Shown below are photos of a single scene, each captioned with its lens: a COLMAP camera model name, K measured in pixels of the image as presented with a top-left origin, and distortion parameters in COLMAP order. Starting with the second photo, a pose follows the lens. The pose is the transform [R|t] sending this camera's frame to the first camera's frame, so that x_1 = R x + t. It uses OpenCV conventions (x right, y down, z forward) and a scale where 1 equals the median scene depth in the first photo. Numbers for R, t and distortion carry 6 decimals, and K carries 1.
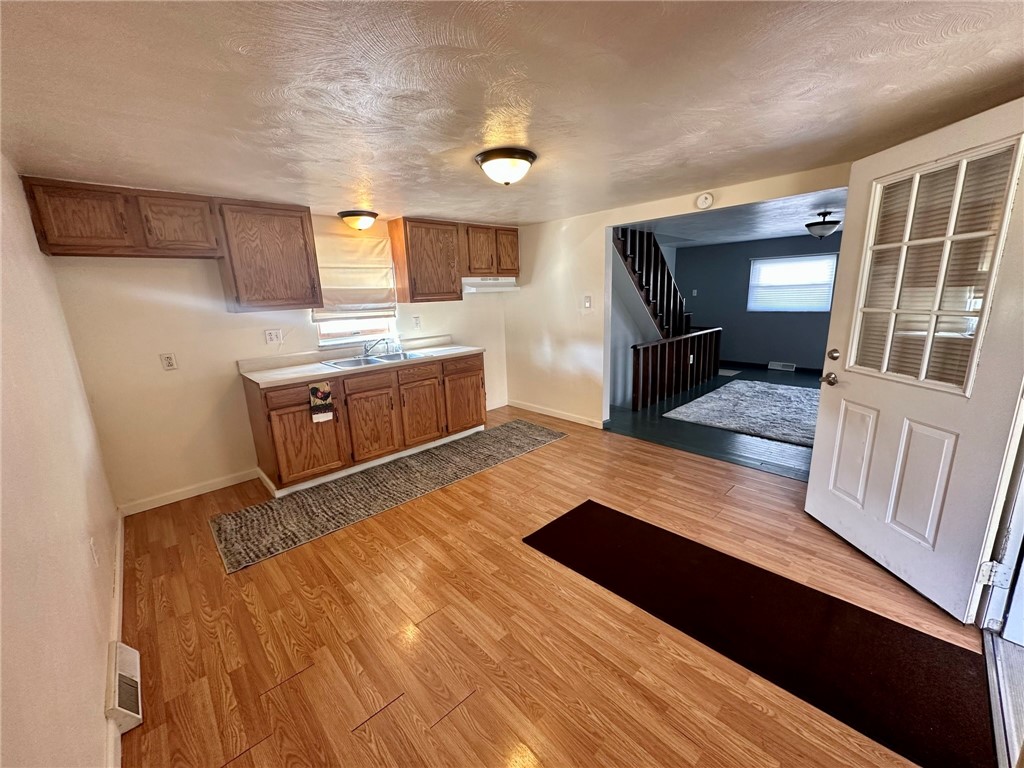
lens RADIAL K [[406.2, 0, 512.5], [0, 406.2, 385.9], [0, 0, 1]] dist [-0.000510, 0.000035]
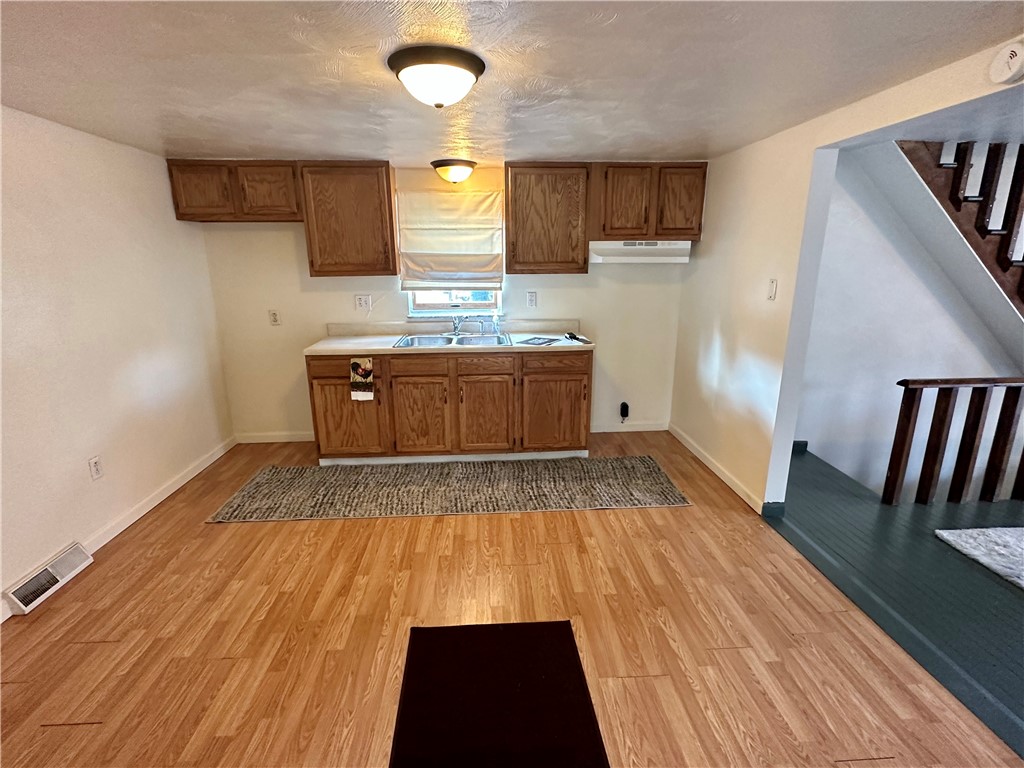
lens RADIAL K [[486.9, 0, 511.5], [0, 486.9, 388.1], [0, 0, 1]] dist [0.001161, -0.001434]
pose [[0.769961, 0.199749, -0.606020, 0.431307], [-0.166770, 0.979723, 0.111039, -0.112047], [0.615912, 0.015570, 0.787661, 0.319832]]
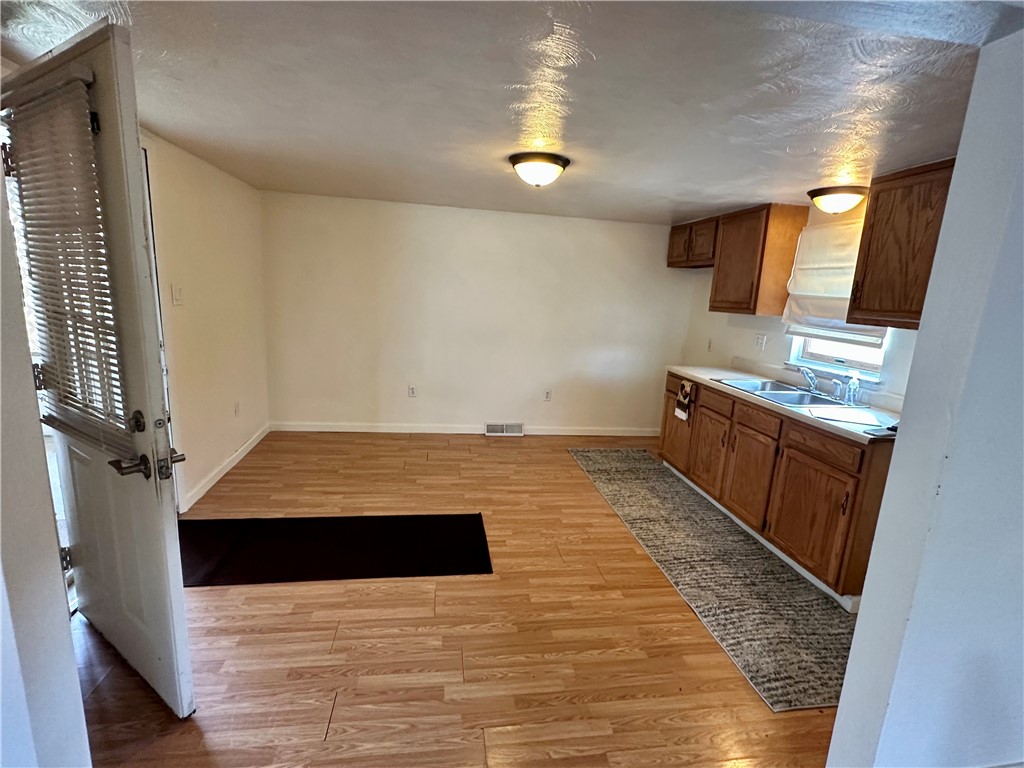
lens RADIAL K [[486.9, 0, 511.5], [0, 486.9, 388.1], [0, 0, 1]] dist [0.001161, -0.001434]
pose [[-0.573006, 0.171039, -0.801504, 0.723507], [-0.216415, 0.911688, 0.349270, -0.305812], [0.790461, 0.373591, -0.485388, 1.166097]]
